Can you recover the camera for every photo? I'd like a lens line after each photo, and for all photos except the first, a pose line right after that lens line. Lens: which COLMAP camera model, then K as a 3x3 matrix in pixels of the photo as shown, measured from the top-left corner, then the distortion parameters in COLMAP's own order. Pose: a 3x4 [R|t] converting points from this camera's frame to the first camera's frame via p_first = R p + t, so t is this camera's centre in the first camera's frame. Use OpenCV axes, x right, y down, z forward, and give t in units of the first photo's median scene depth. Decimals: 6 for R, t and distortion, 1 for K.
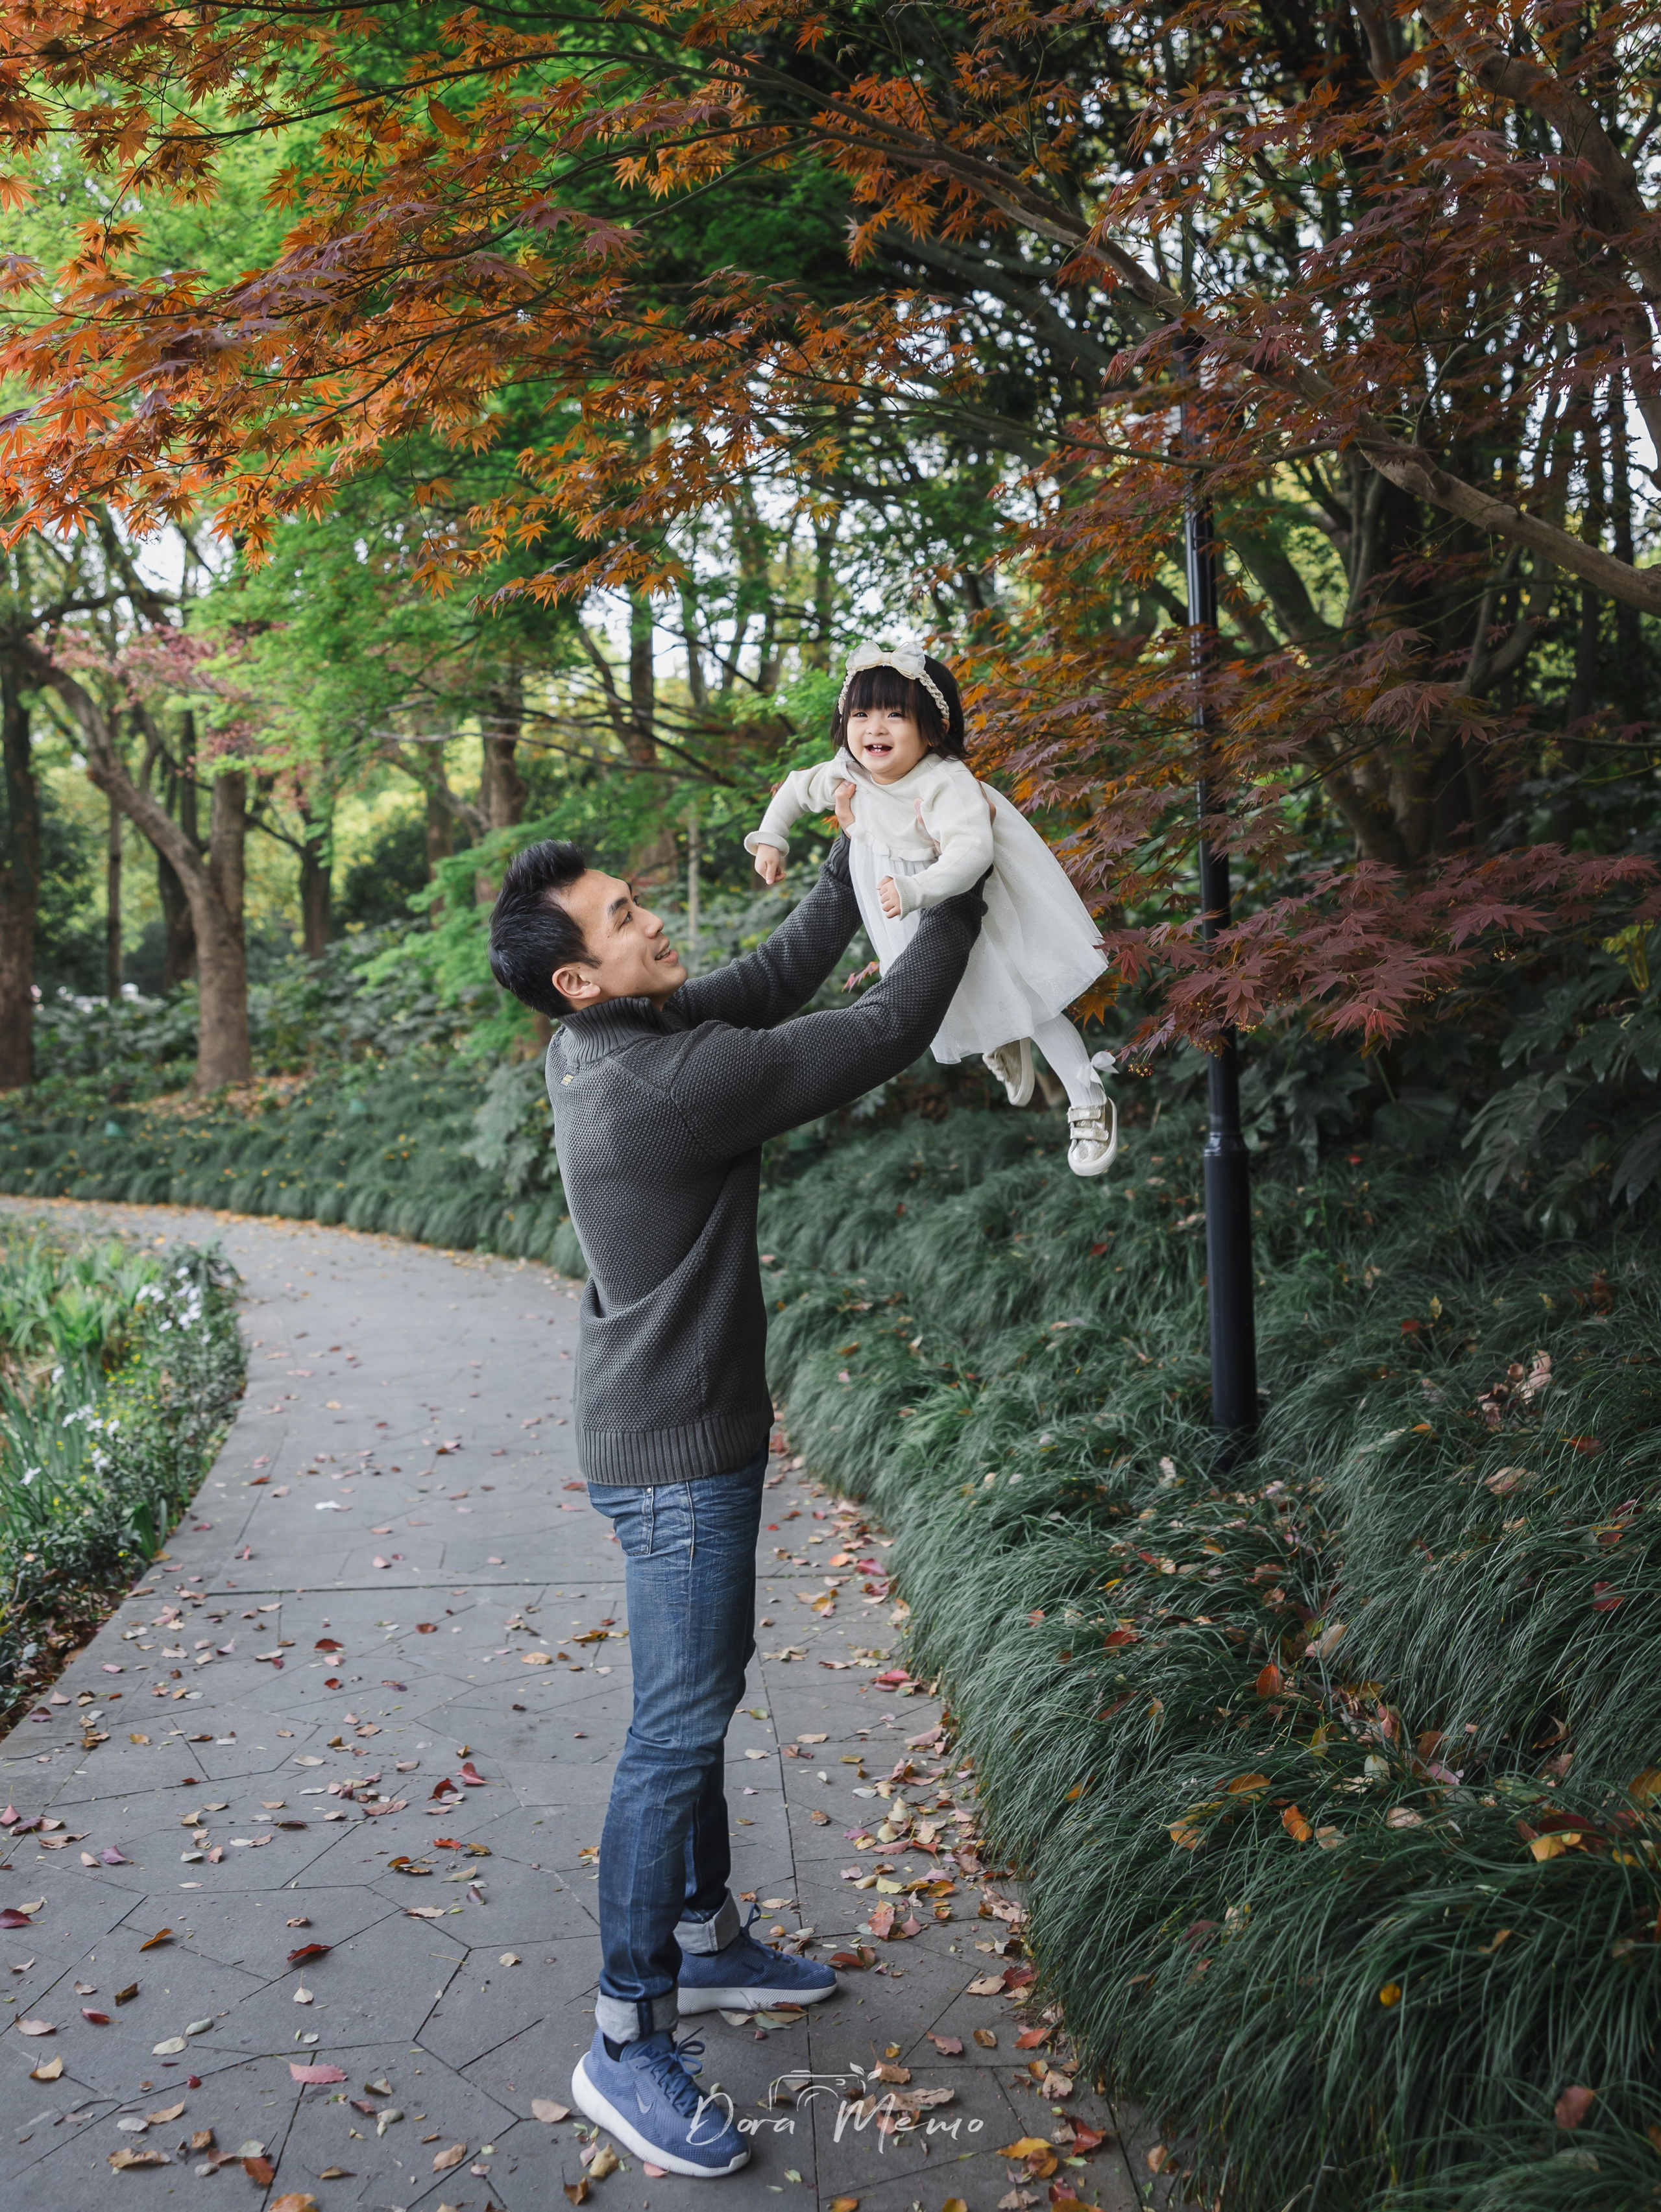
lens RADIAL K [[1885.5, 0, 830.5], [0, 1885.5, 1106.0], [0, 0, 1]] dist [0.006145, 0.003939]
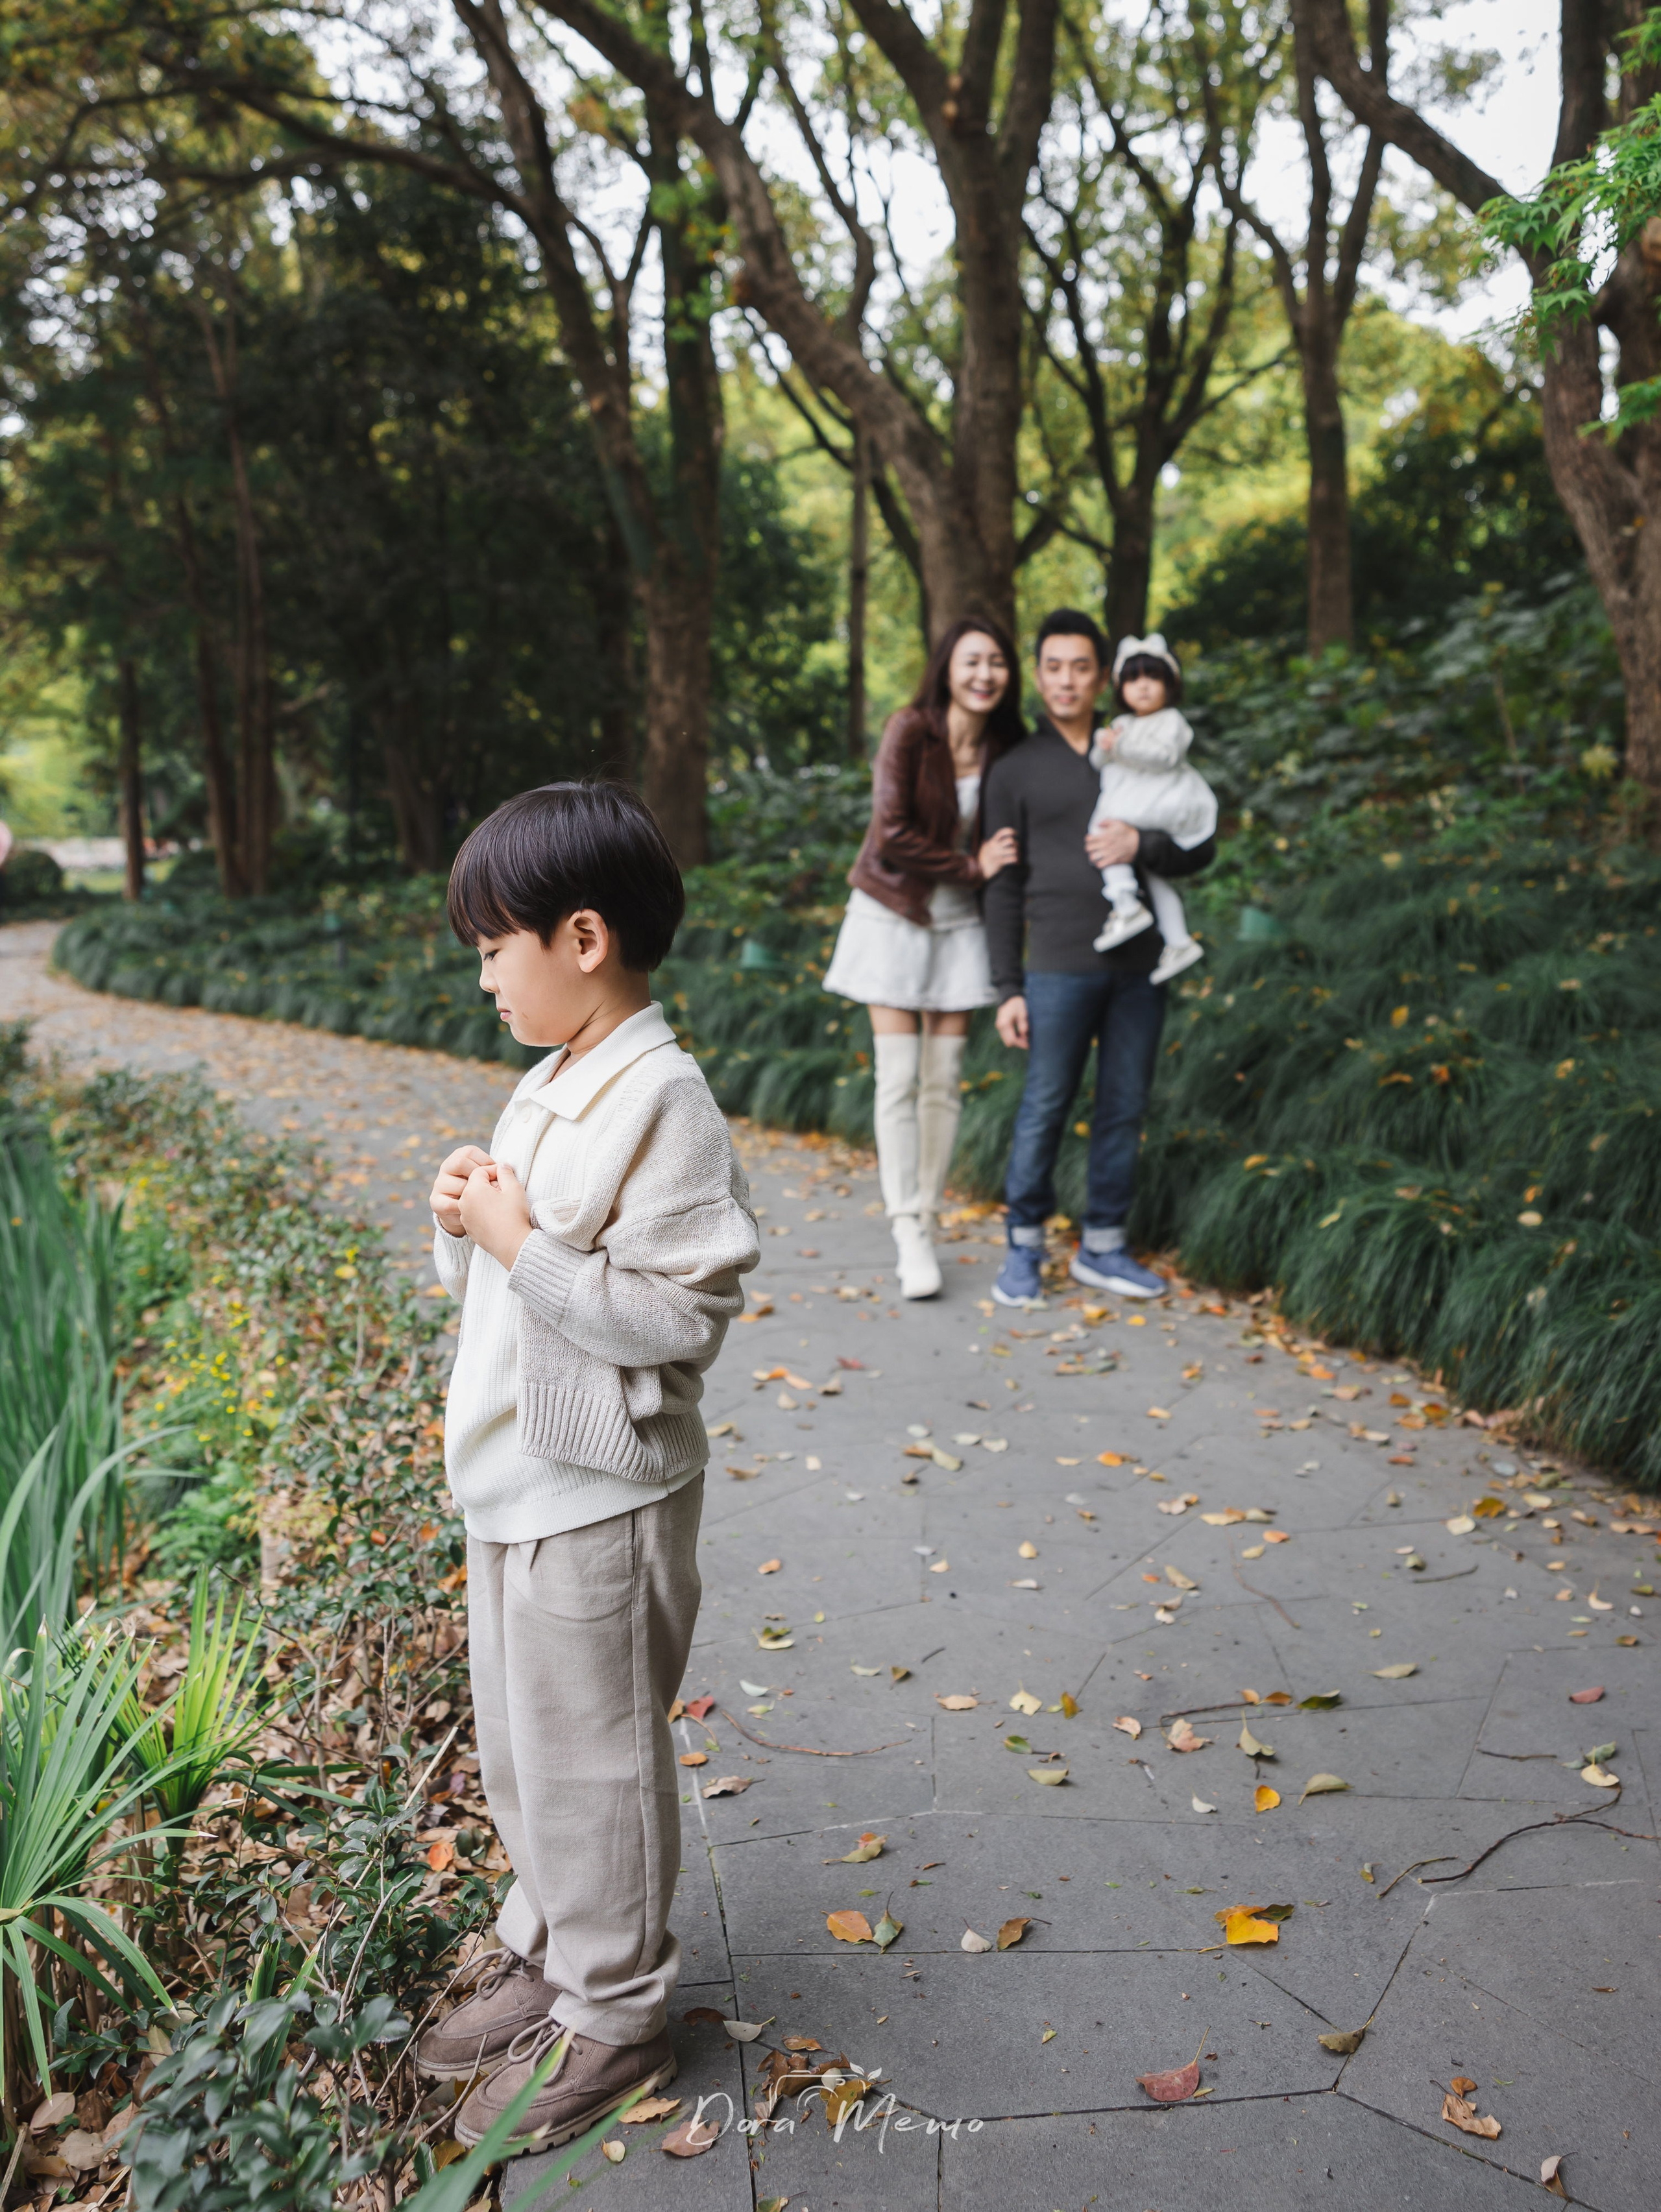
lens RADIAL K [[1885.5, 0, 830.5], [0, 1885.5, 1106.0], [0, 0, 1]] dist [0.006145, 0.003939]
pose [[0.919702, 0.067783, -0.386723, -0.134829], [-0.031488, 0.994546, 0.099436, 0.001115], [0.391353, -0.079274, 0.916820, 0.448011]]
